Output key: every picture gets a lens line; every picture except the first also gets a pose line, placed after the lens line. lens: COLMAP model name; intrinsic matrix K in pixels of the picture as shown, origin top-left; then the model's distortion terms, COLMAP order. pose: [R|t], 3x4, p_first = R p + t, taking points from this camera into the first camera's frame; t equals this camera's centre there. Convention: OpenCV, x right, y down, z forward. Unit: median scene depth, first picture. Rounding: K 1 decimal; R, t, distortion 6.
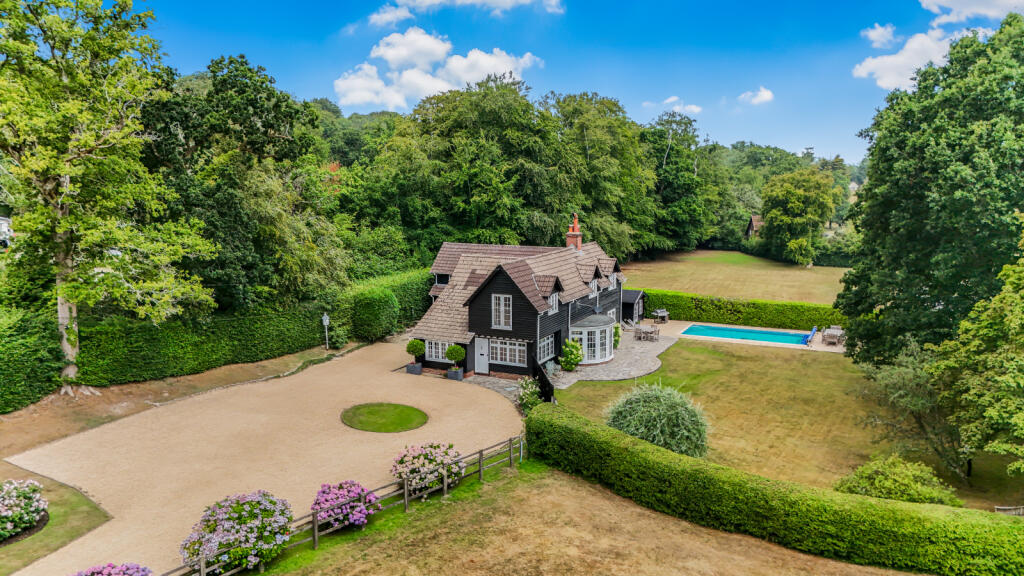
lens RADIAL K [[782.8, 0, 512.0], [0, 782.8, 288.0], [0, 0, 1]] dist [0.022312, -0.000121]
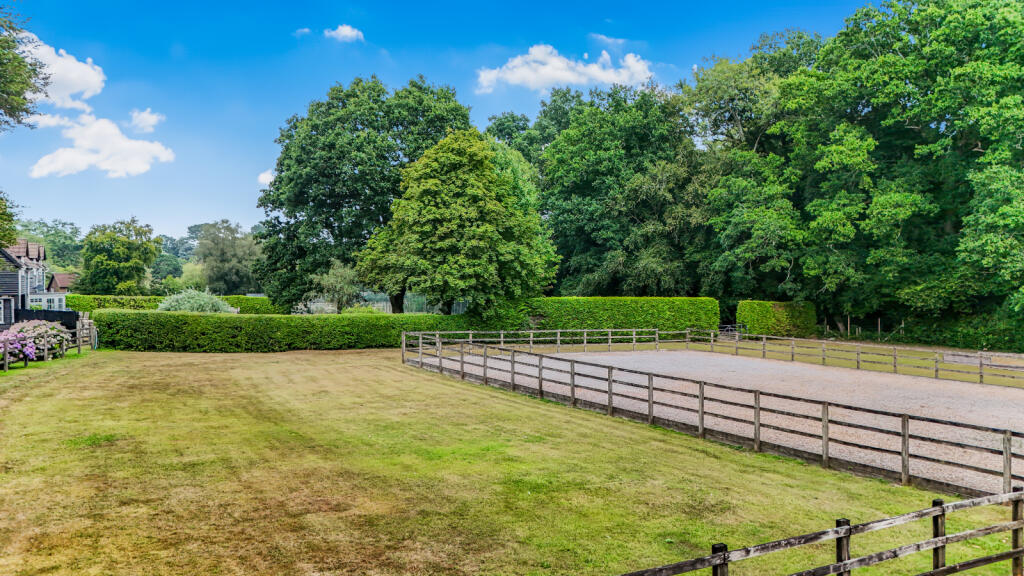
lens RADIAL K [[794.9, 0, 512.0], [0, 794.9, 288.0], [0, 0, 1]] dist [0.027325, -0.006842]
pose [[0.625596, -0.011635, 0.780060, -0.393121], [0.108352, 0.991494, -0.072108, 0.203341], [-0.772586, 0.129631, 0.621536, -0.205711]]
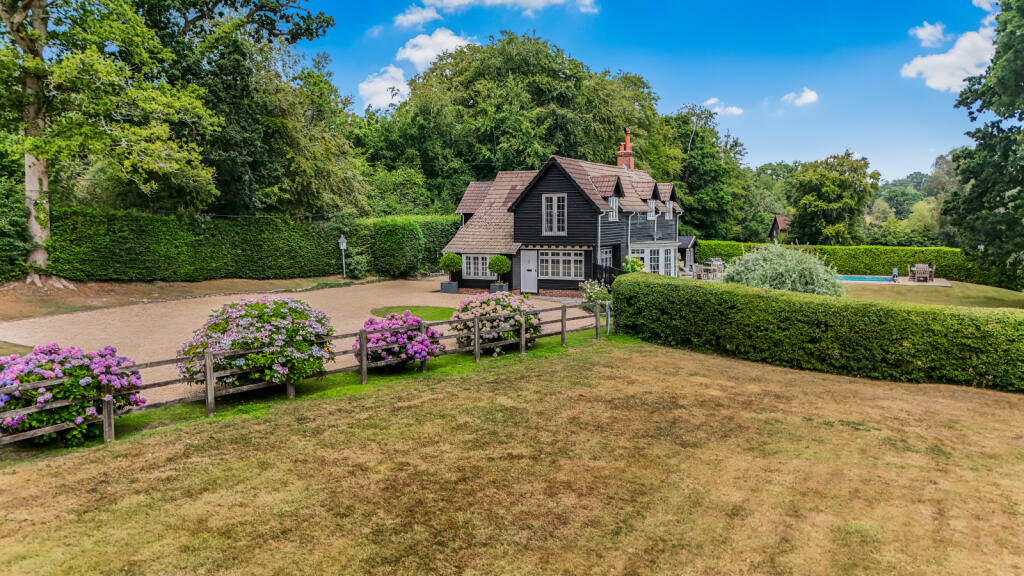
lens RADIAL K [[794.9, 0, 512.0], [0, 794.9, 288.0], [0, 0, 1]] dist [0.027325, -0.006842]
pose [[0.999985, -0.002144, 0.005027, -0.062475], [0.002404, 0.998628, -0.052301, 0.151755], [-0.004908, 0.052312, 0.998619, 0.142778]]
